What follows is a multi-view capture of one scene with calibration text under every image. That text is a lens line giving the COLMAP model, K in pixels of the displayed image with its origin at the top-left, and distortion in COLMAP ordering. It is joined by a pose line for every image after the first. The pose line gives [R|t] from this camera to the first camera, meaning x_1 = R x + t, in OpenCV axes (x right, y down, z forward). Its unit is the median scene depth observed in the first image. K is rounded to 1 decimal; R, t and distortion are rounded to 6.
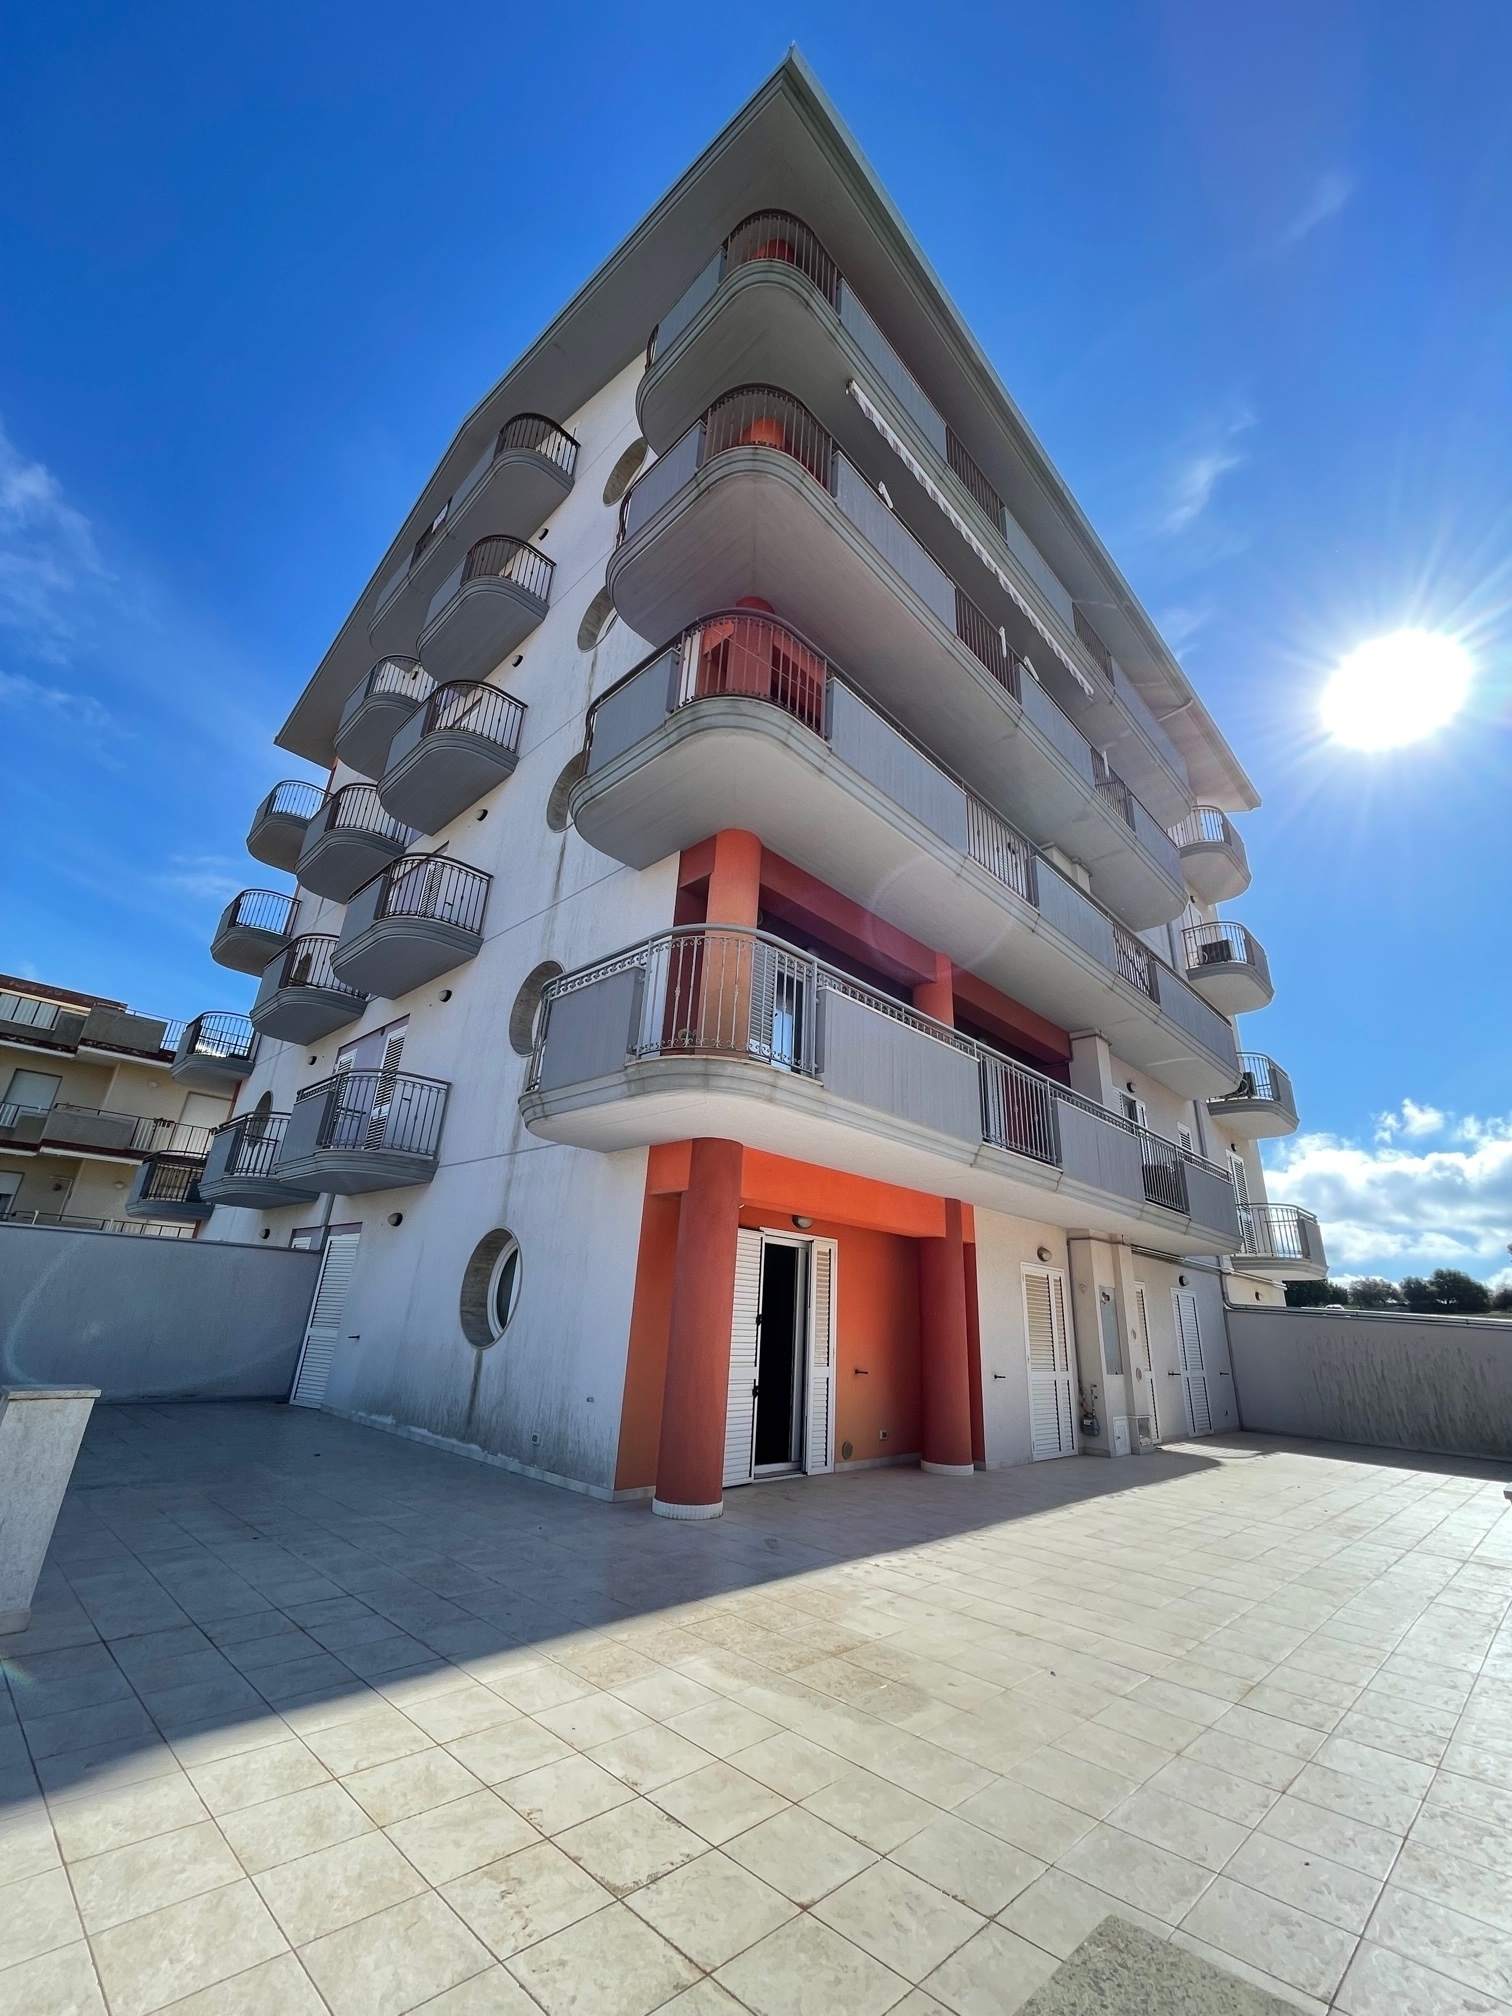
lens RADIAL K [[813.6, 0, 761.5], [0, 813.6, 994.2], [0, 0, 1]] dist [-0.001888, -0.000643]
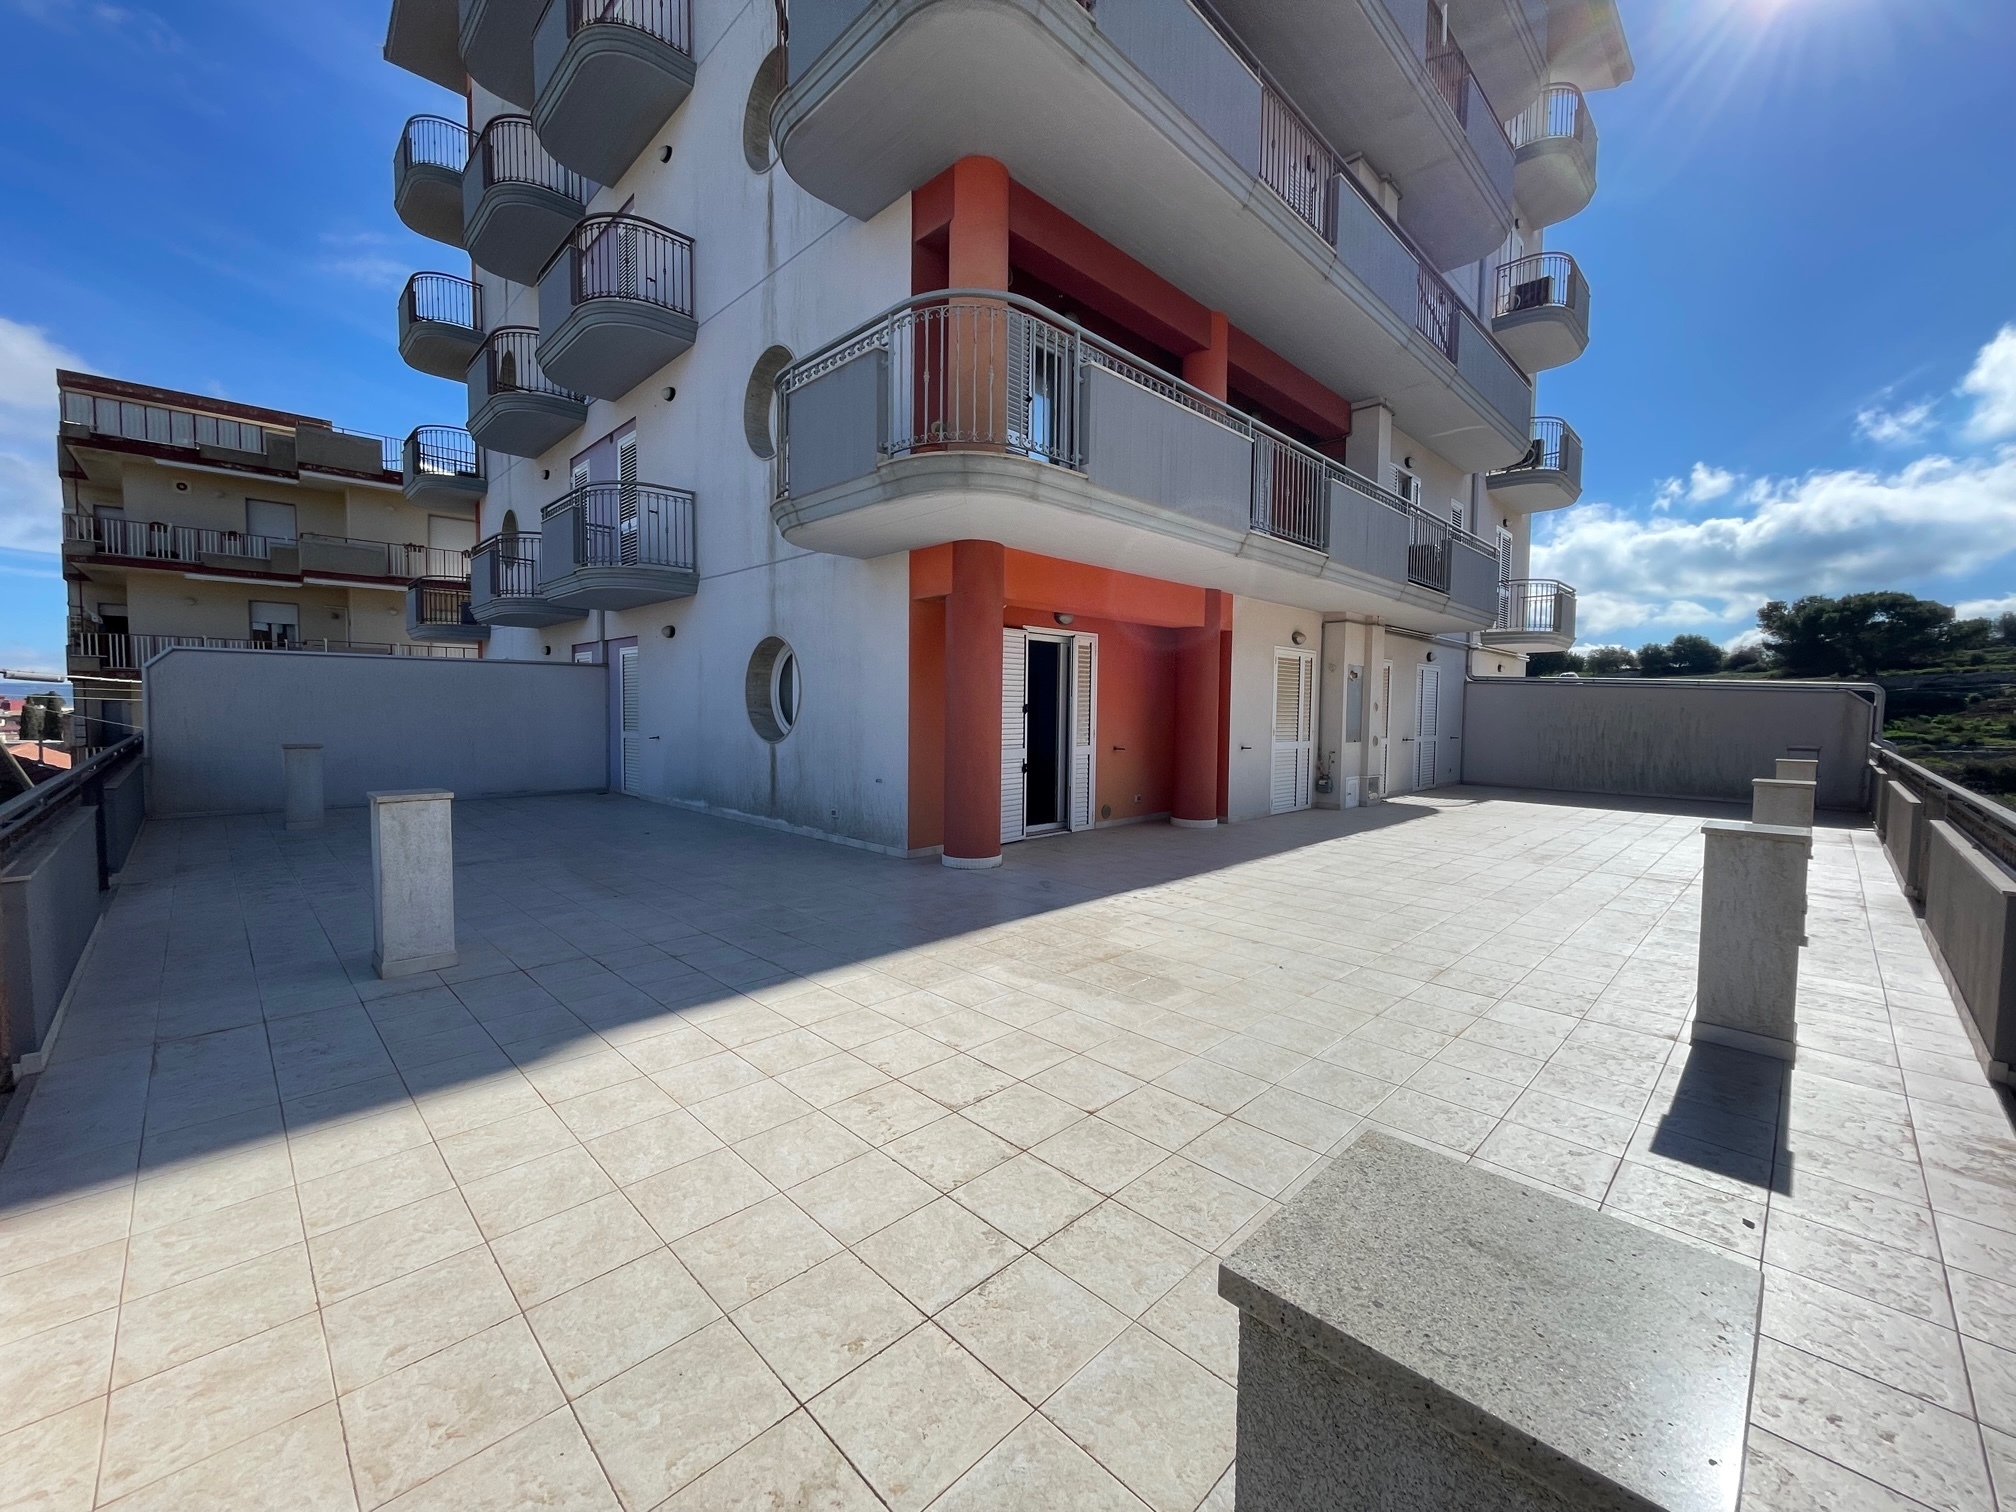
lens RADIAL K [[813.6, 0, 997.2], [0, 813.6, 750.1], [0, 0, 1]] dist [-0.001888, -0.000643]
pose [[0.998818, -0.038302, -0.029933, -0.011915], [0.047332, 0.906622, 0.419280, -0.002204], [0.011079, -0.420201, 0.907363, 0.004125]]
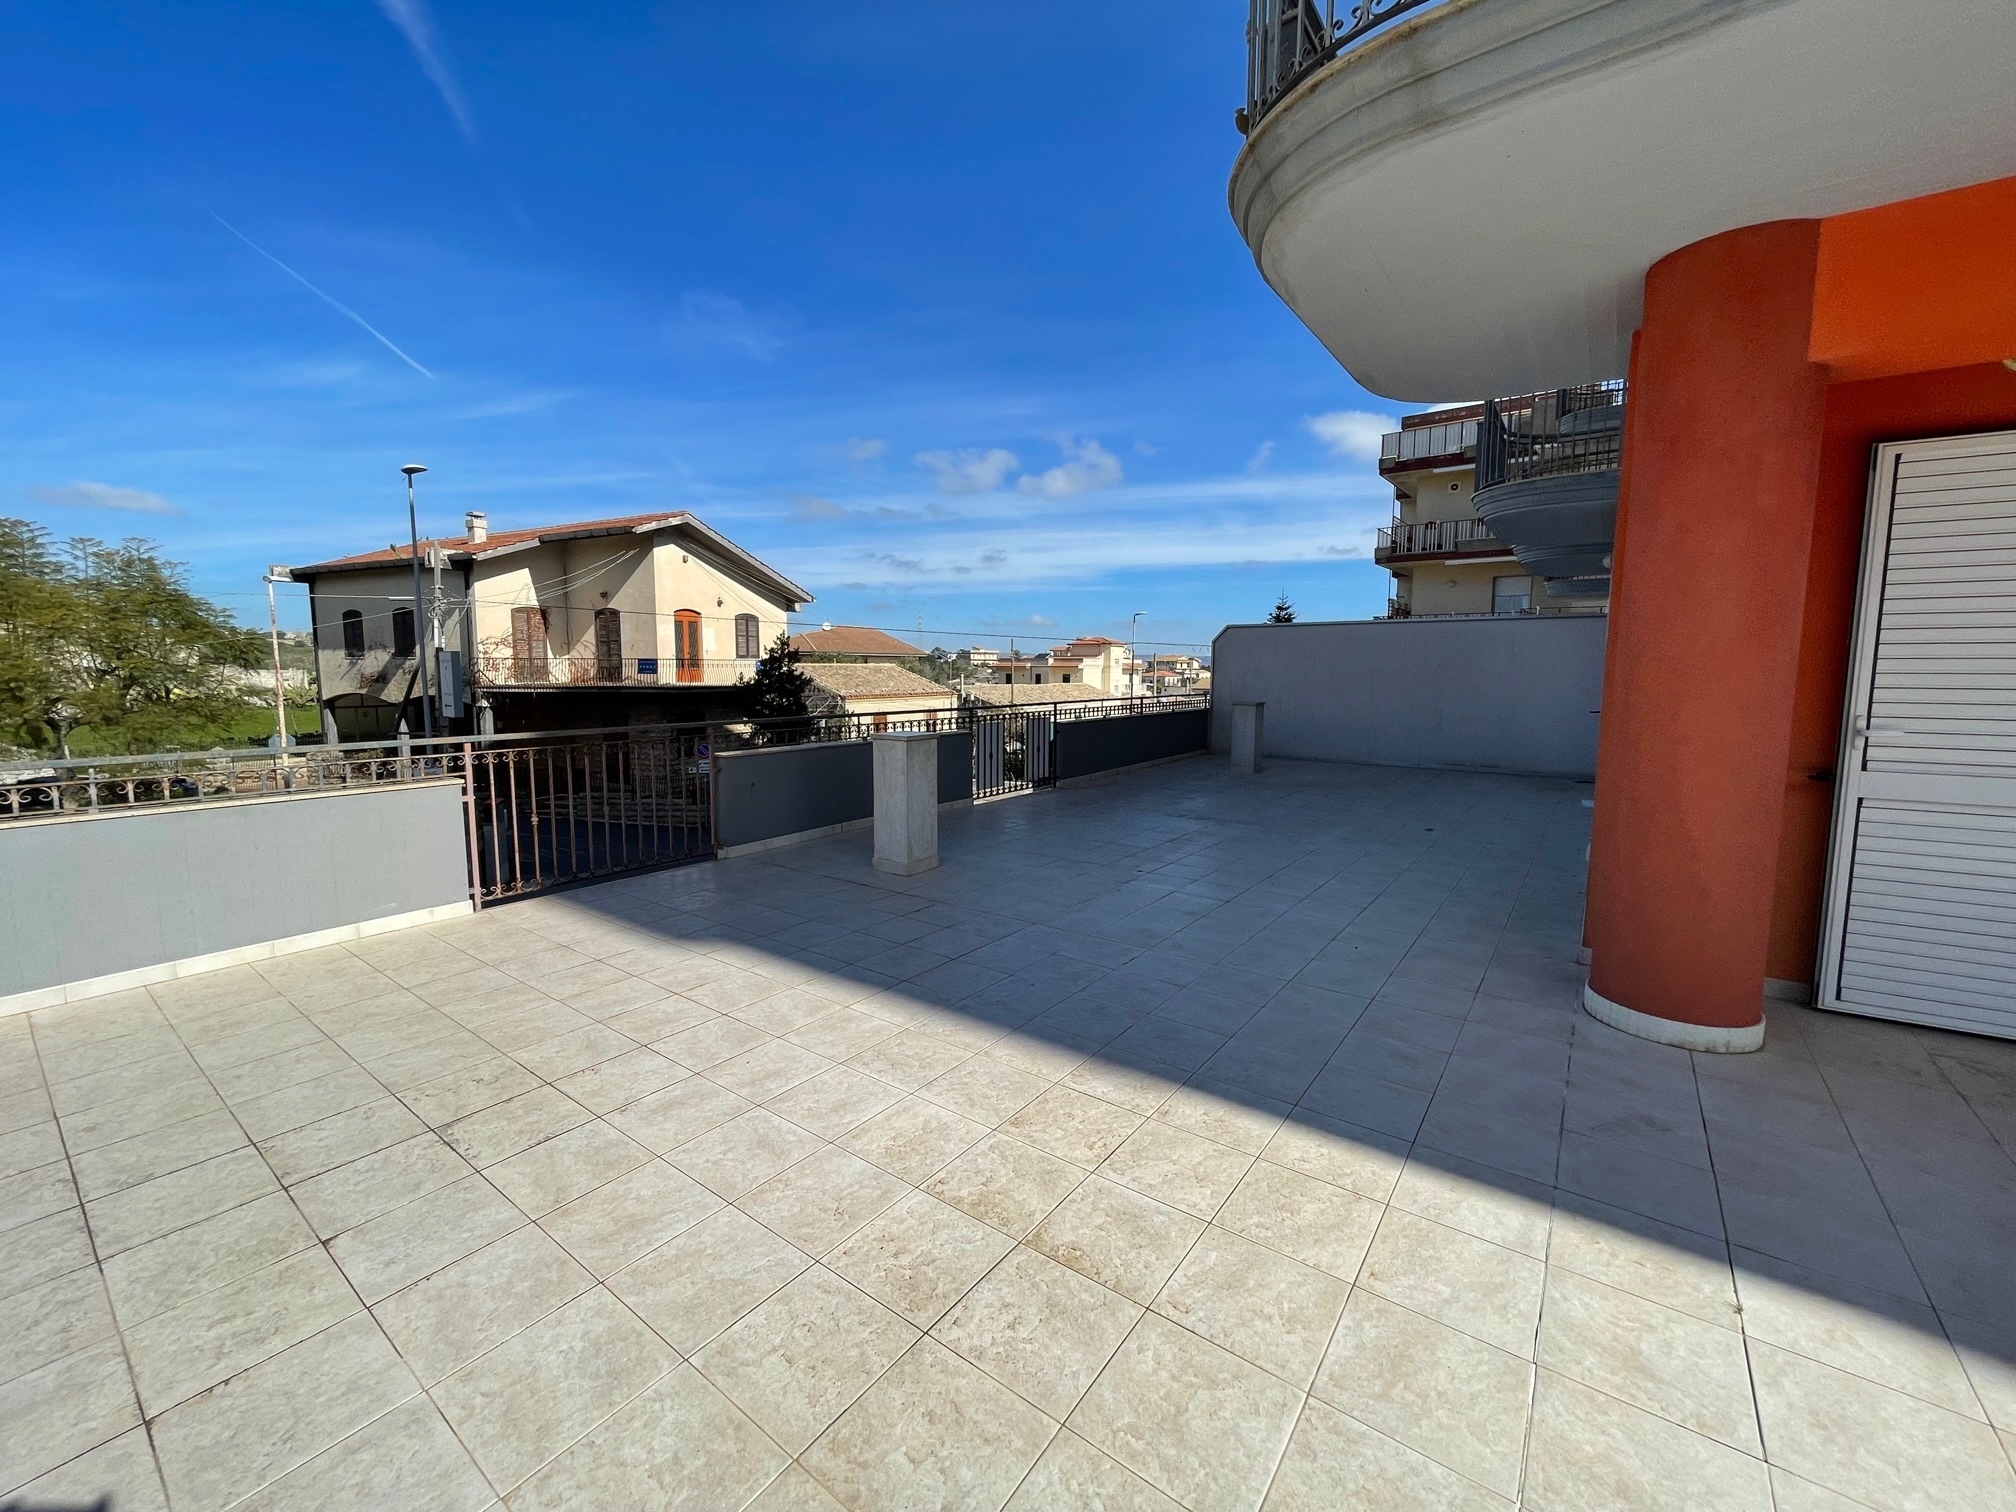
lens RADIAL K [[813.6, 0, 1000.5], [0, 813.6, 753.3], [0, 0, 1]] dist [-0.001888, -0.000643]
pose [[0.116495, 0.056604, -0.991577, 0.310607], [0.371573, 0.923389, 0.096365, 0.238670], [0.921066, -0.379669, 0.086538, 0.550514]]
